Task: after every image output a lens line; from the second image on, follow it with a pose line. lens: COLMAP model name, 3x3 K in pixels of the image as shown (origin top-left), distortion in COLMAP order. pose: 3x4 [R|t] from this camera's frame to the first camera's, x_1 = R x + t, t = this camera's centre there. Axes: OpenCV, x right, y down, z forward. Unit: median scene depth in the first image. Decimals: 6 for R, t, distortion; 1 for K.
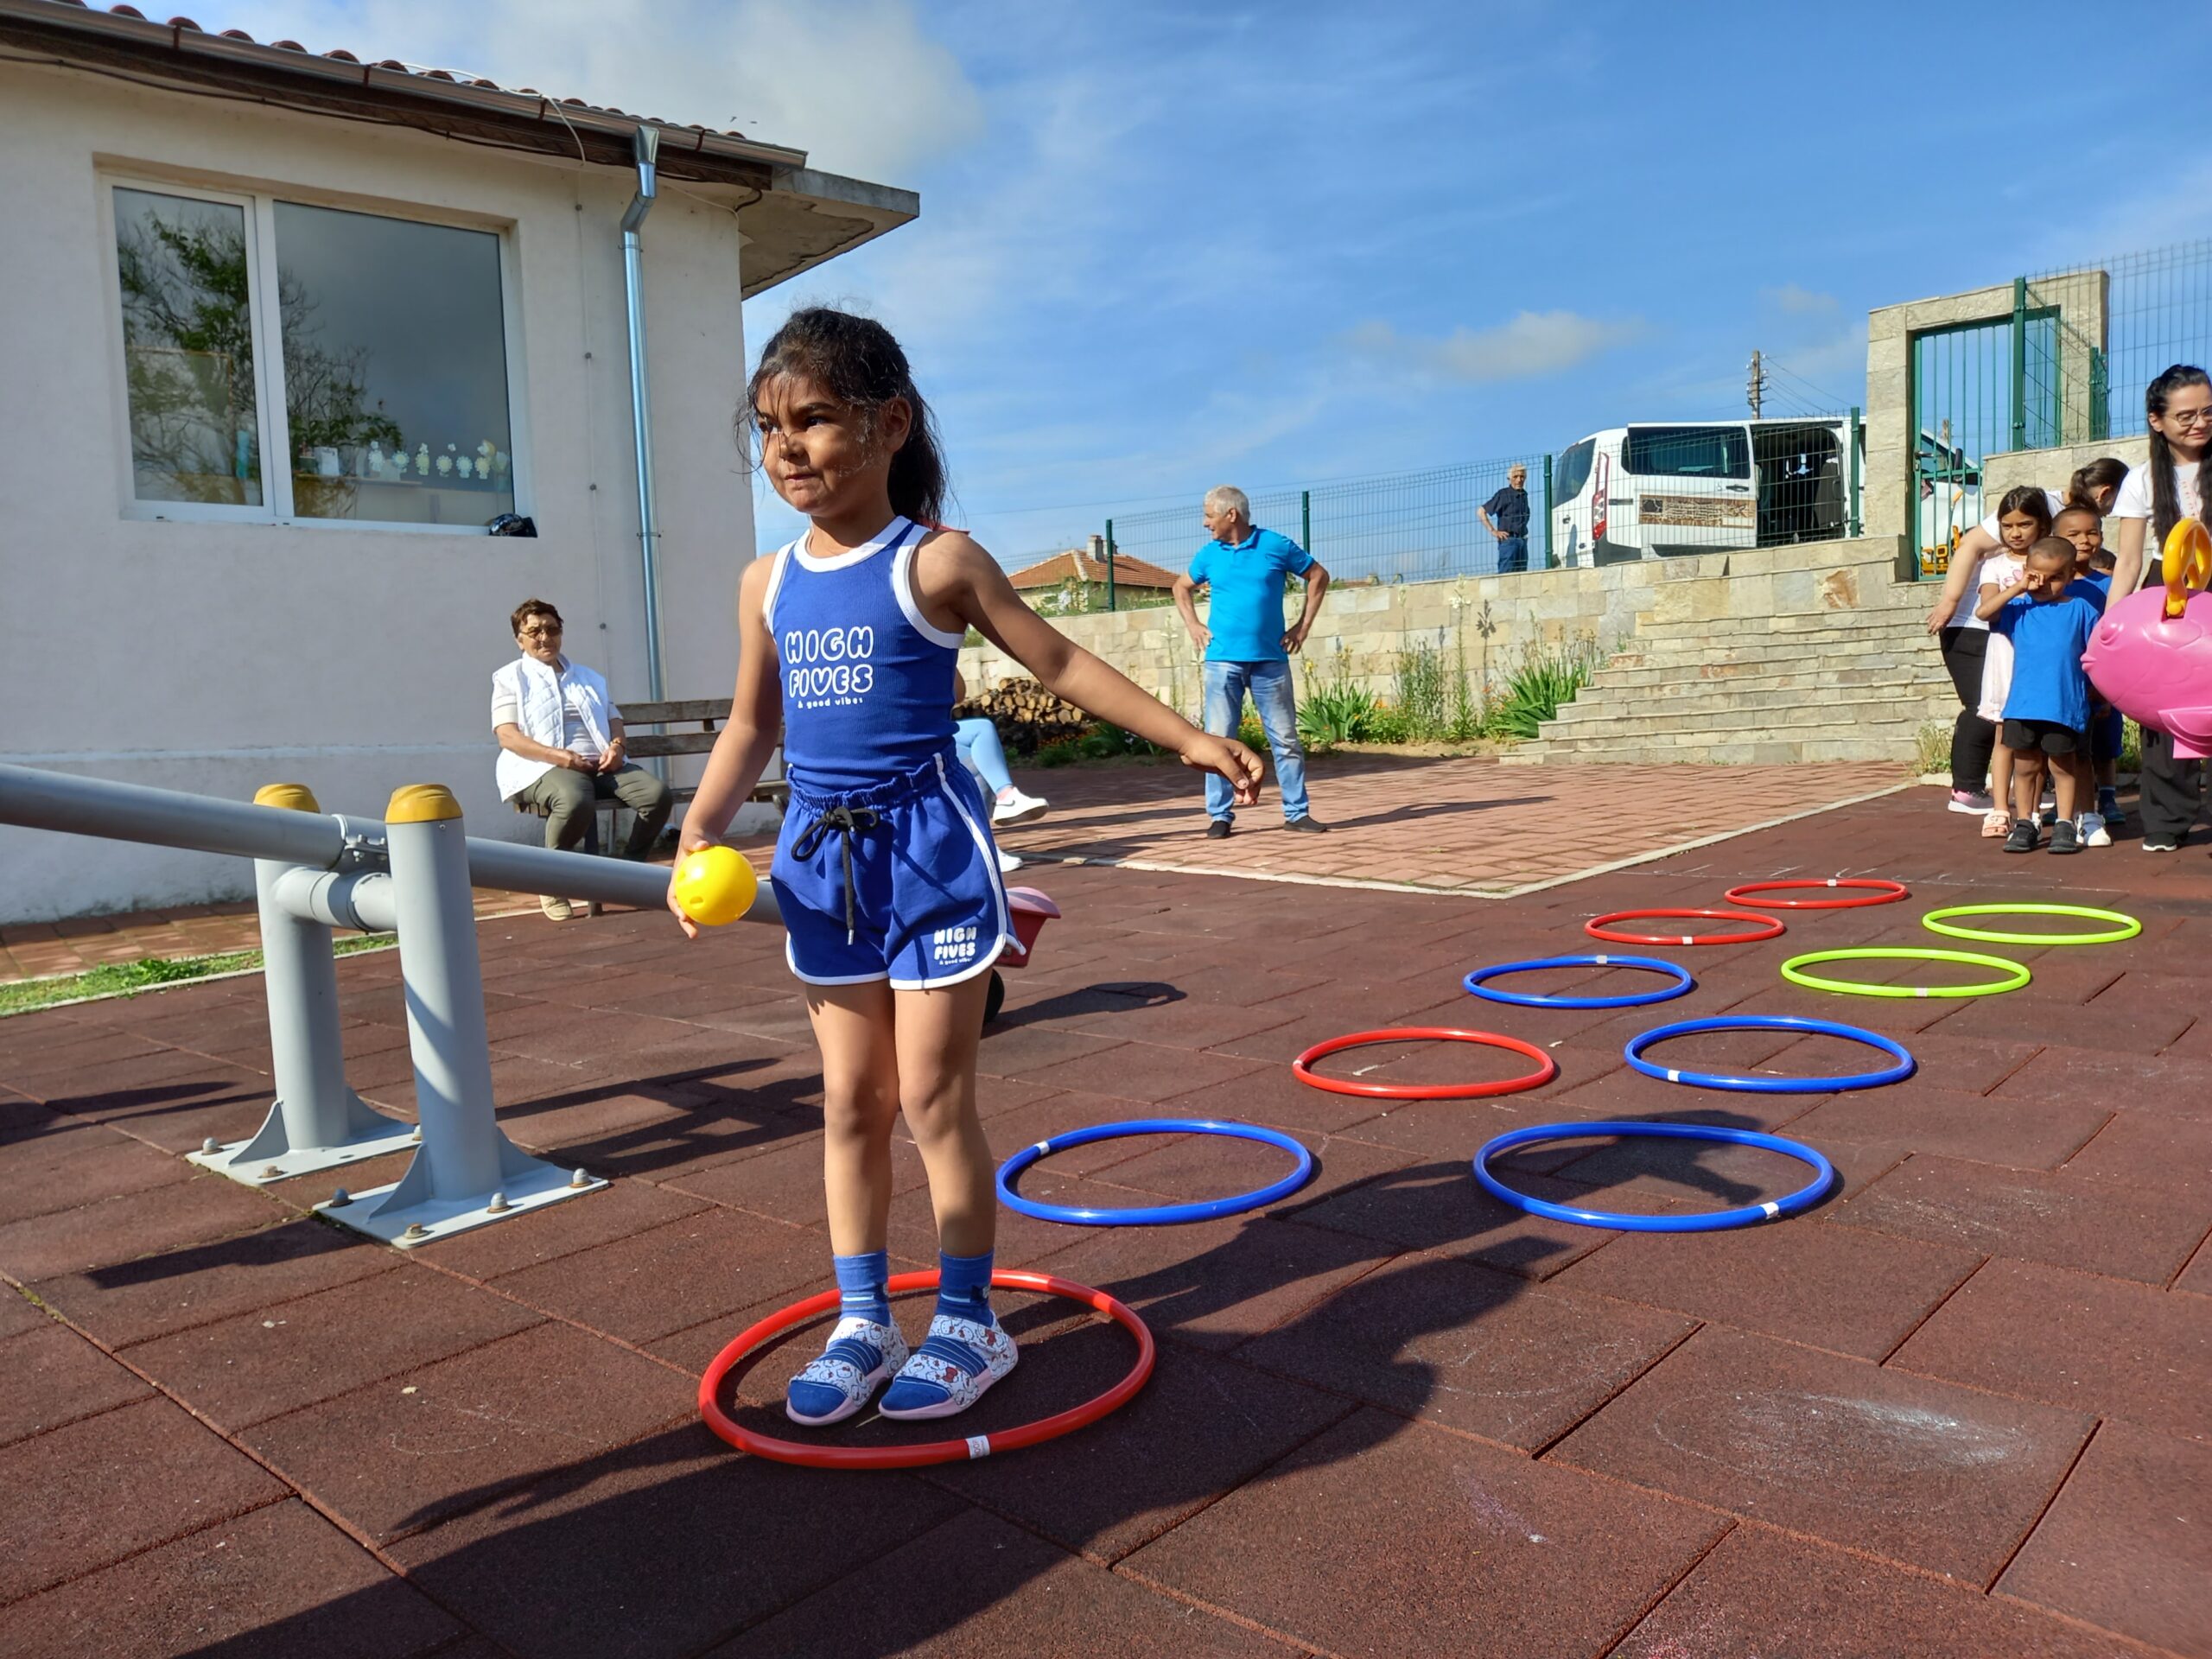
lens RADIAL K [[1633.2, 0, 1116.5], [0, 1633.2, 843.2], [0, 0, 1]] dist [0.063965, -0.078824]
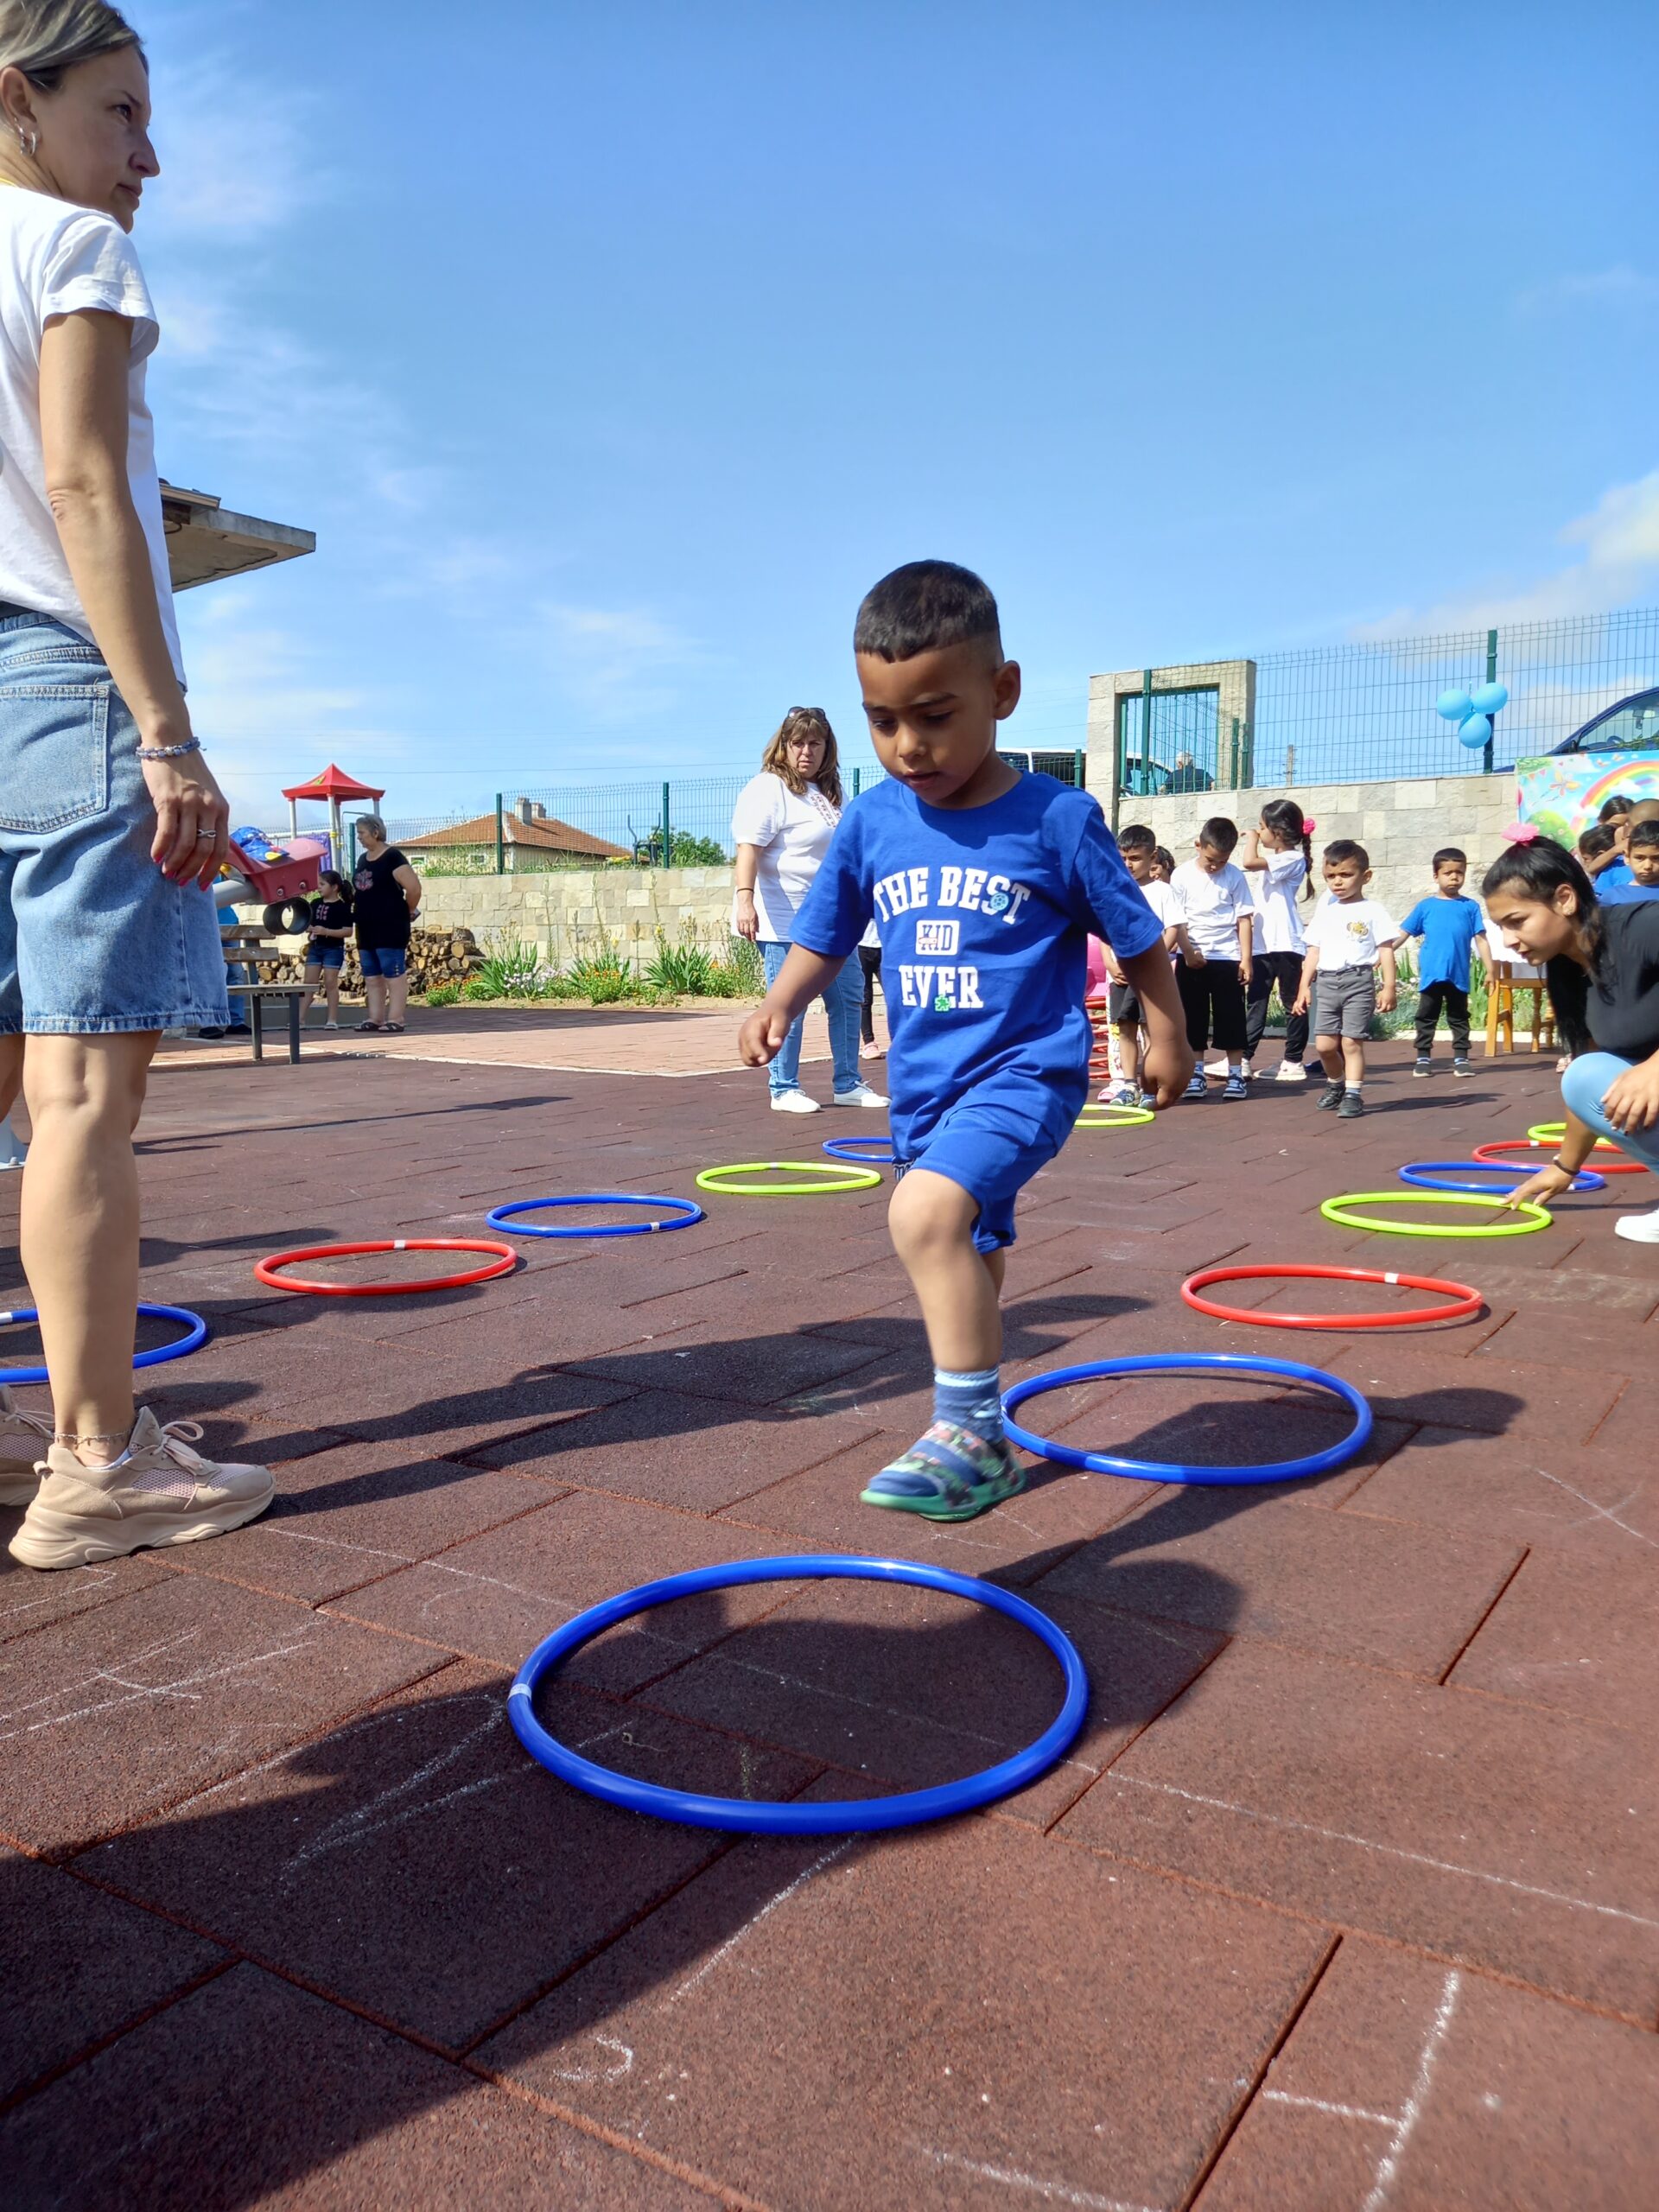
lens RADIAL K [[1633.2, 0, 822.4], [0, 1633.2, 1093.3], [0, 0, 1]] dist [0.063965, -0.078824]
pose [[0.985727, 0.032163, 0.165248, 0.050468], [-0.030139, 0.999437, -0.014739, 0.028811], [-0.165629, 0.009548, 0.986142, -0.224217]]
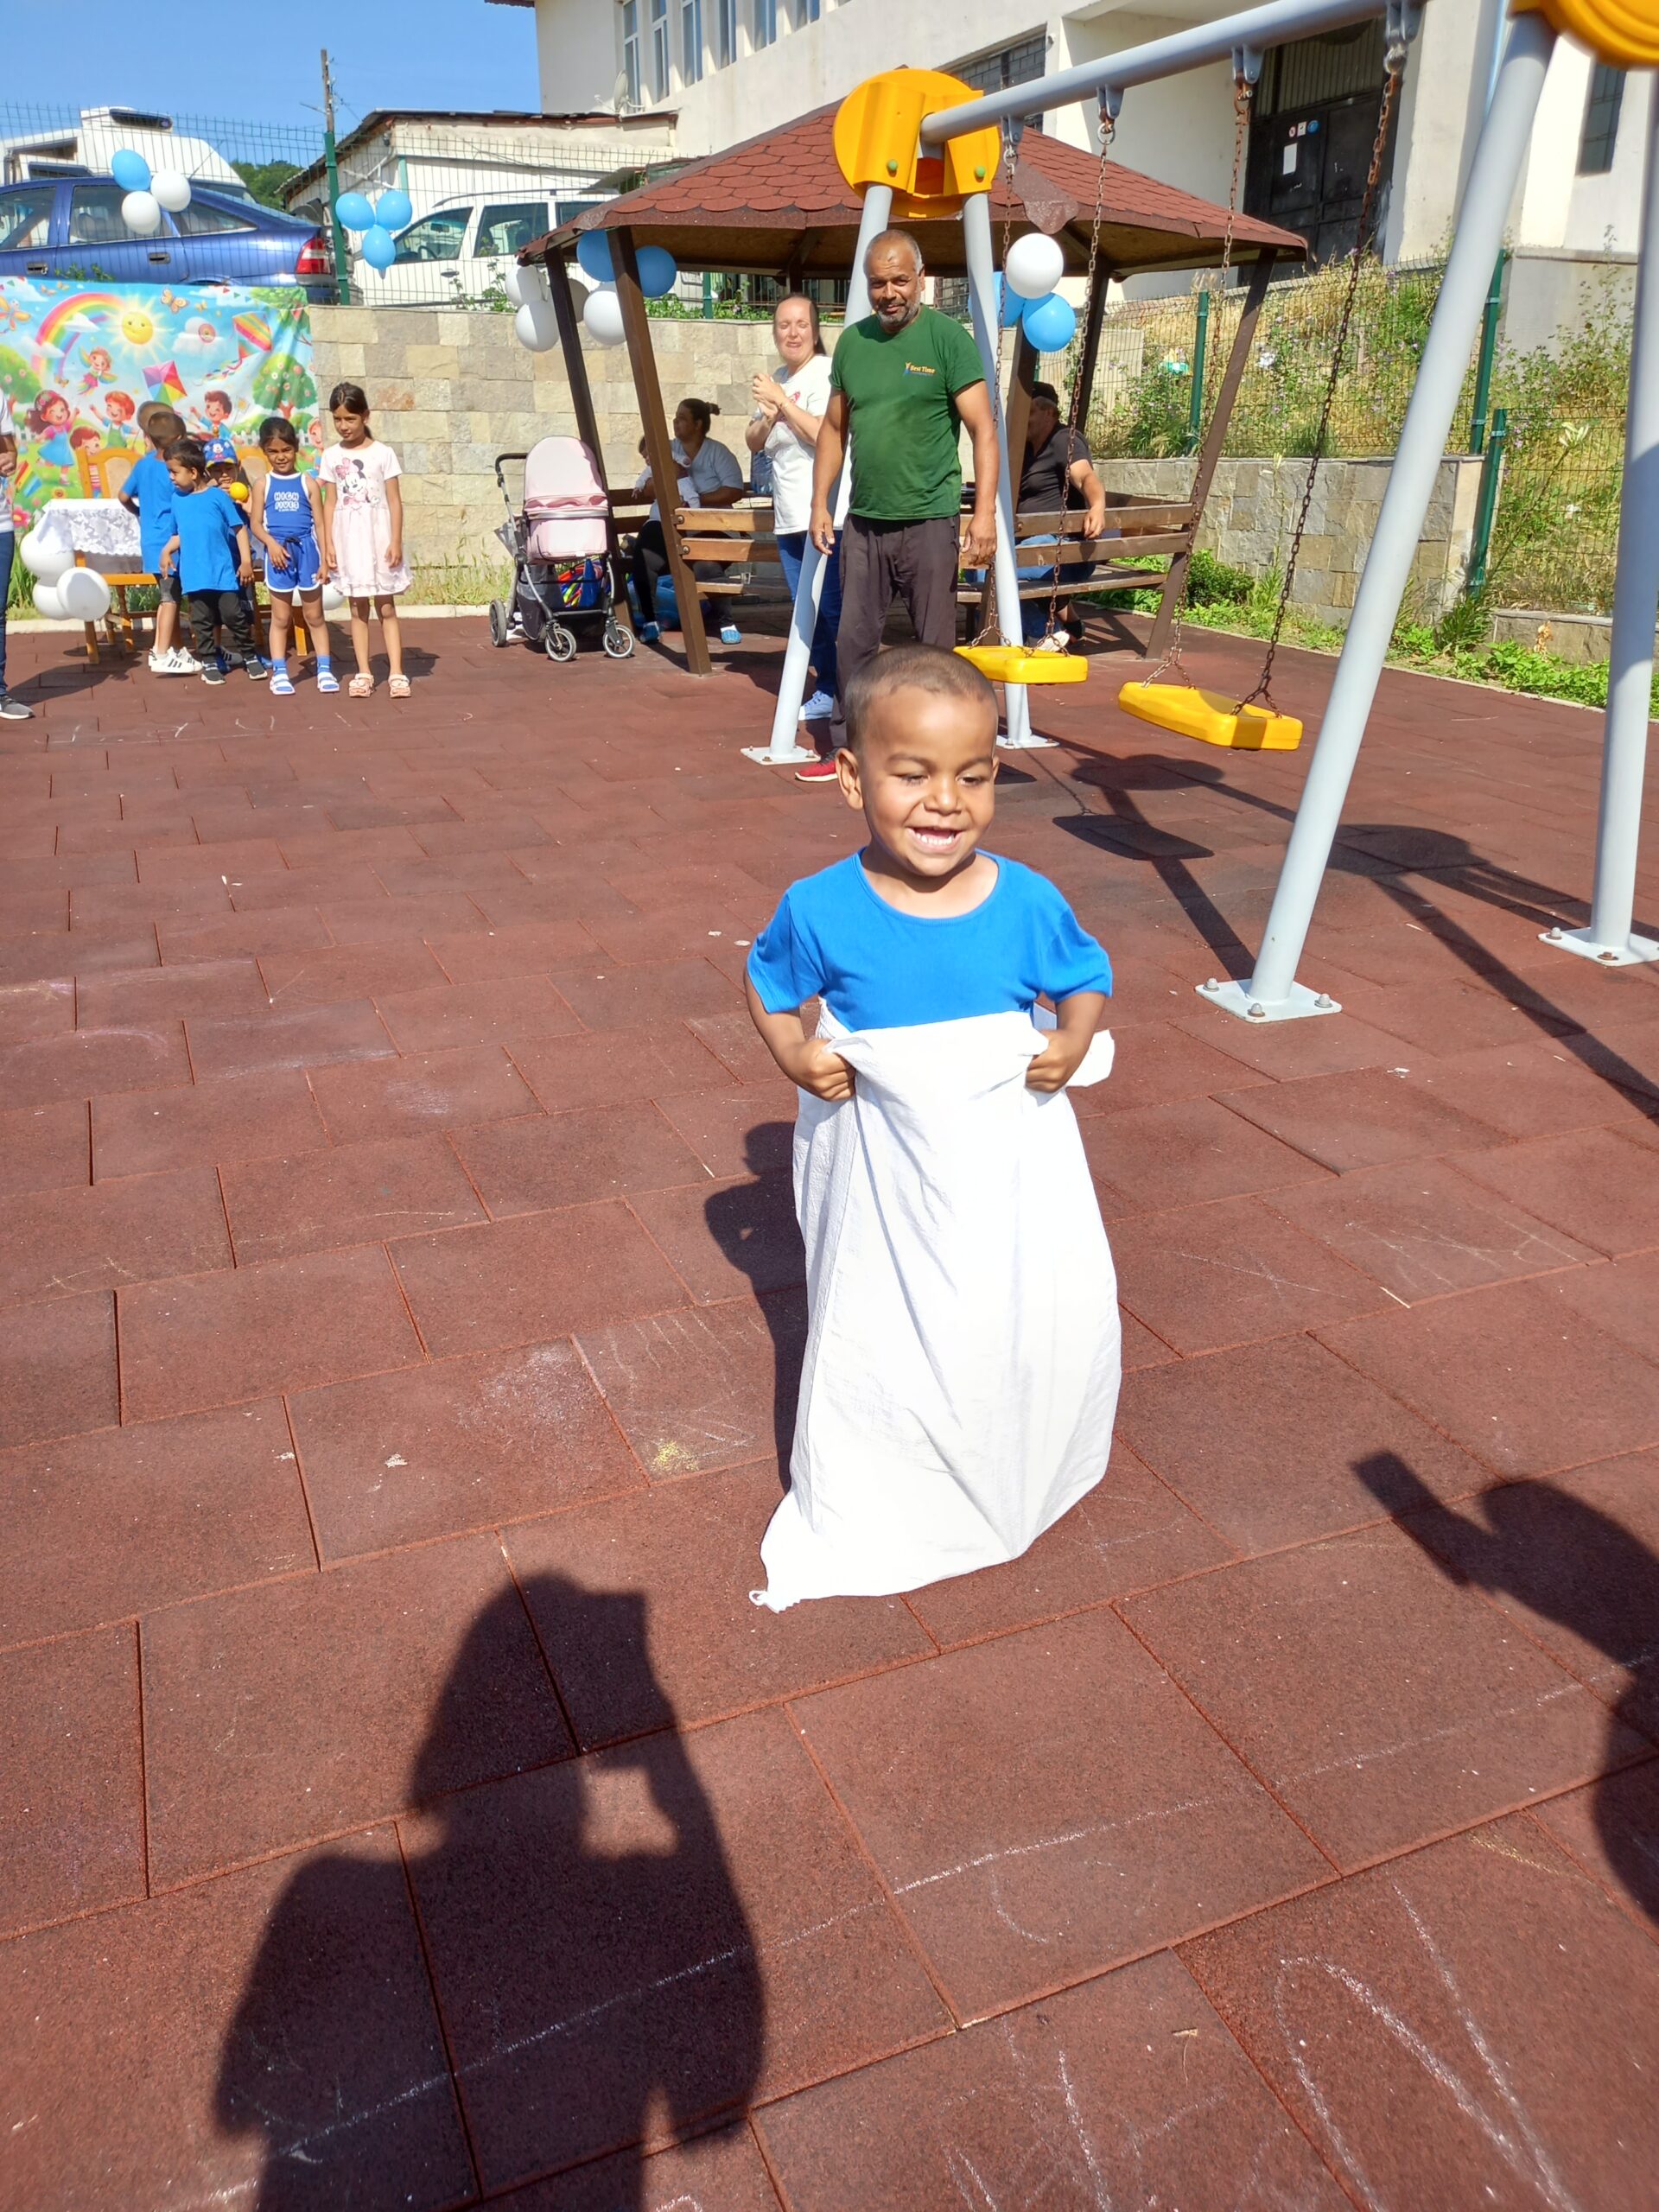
lens RADIAL K [[1624.3, 0, 818.9], [0, 1624.3, 1090.4], [0, 0, 1]] dist [0.053819, -0.055235]
pose [[0.412770, -0.295664, 0.861513, -0.046772], [0.054179, 0.952144, 0.300810, -0.024569], [-0.909223, -0.077490, 0.409035, -0.119595]]
